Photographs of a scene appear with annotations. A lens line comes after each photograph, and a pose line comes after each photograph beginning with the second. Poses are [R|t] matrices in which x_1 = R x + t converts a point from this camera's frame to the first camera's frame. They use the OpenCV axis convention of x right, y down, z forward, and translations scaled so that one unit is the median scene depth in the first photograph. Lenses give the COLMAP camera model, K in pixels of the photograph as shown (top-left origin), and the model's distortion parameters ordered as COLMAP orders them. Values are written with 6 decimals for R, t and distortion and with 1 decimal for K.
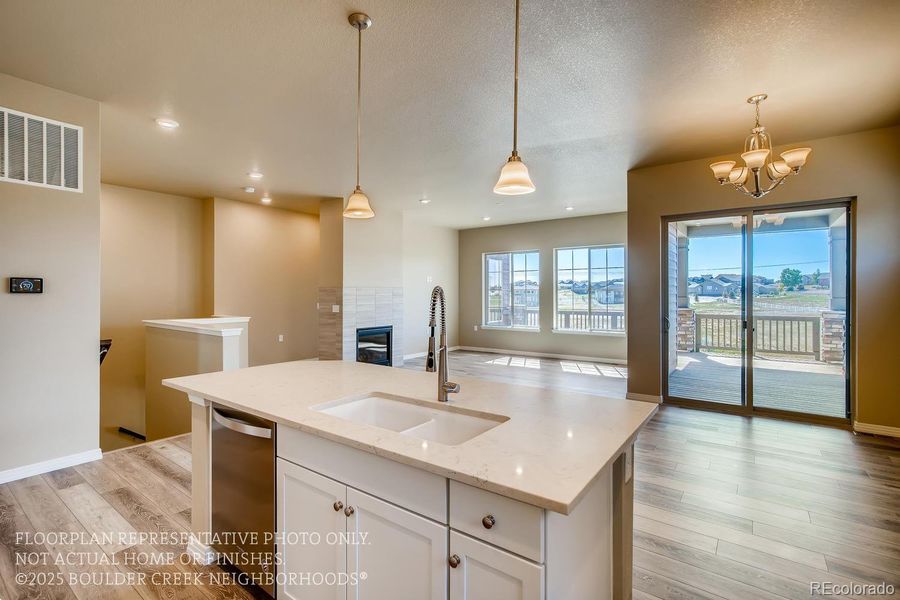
lens RADIAL K [[421.9, 0, 452.2], [0, 421.9, 299.0], [0, 0, 1]] dist [-0.002738, 0.002526]
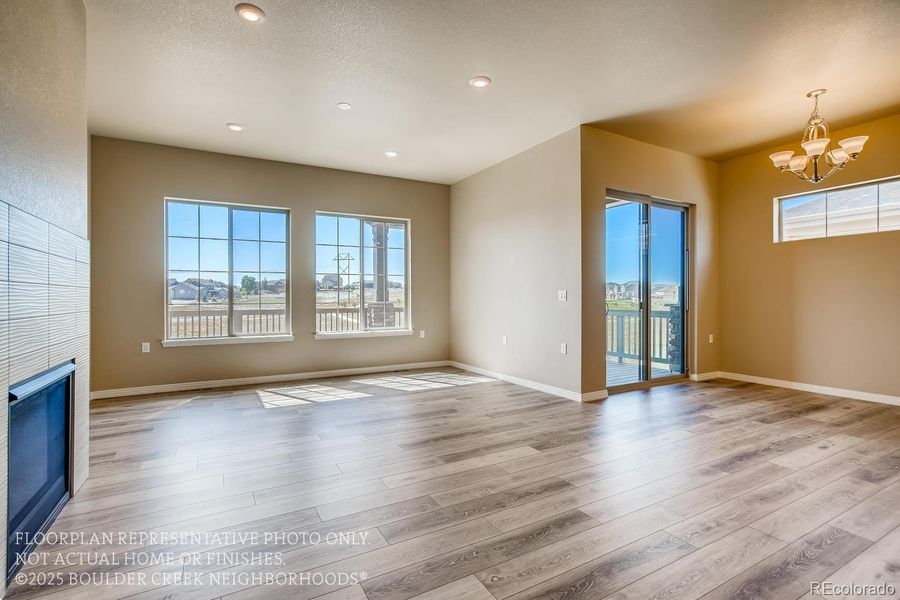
lens RADIAL K [[421.9, 0, 445.5], [0, 421.9, 298.1], [0, 0, 1]] dist [-0.002738, 0.002526]
pose [[0.429308, -0.002079, 0.903156, -0.239501], [0.012778, 0.999911, -0.003773, 0.018709], [-0.903068, 0.013160, 0.429296, 0.485577]]
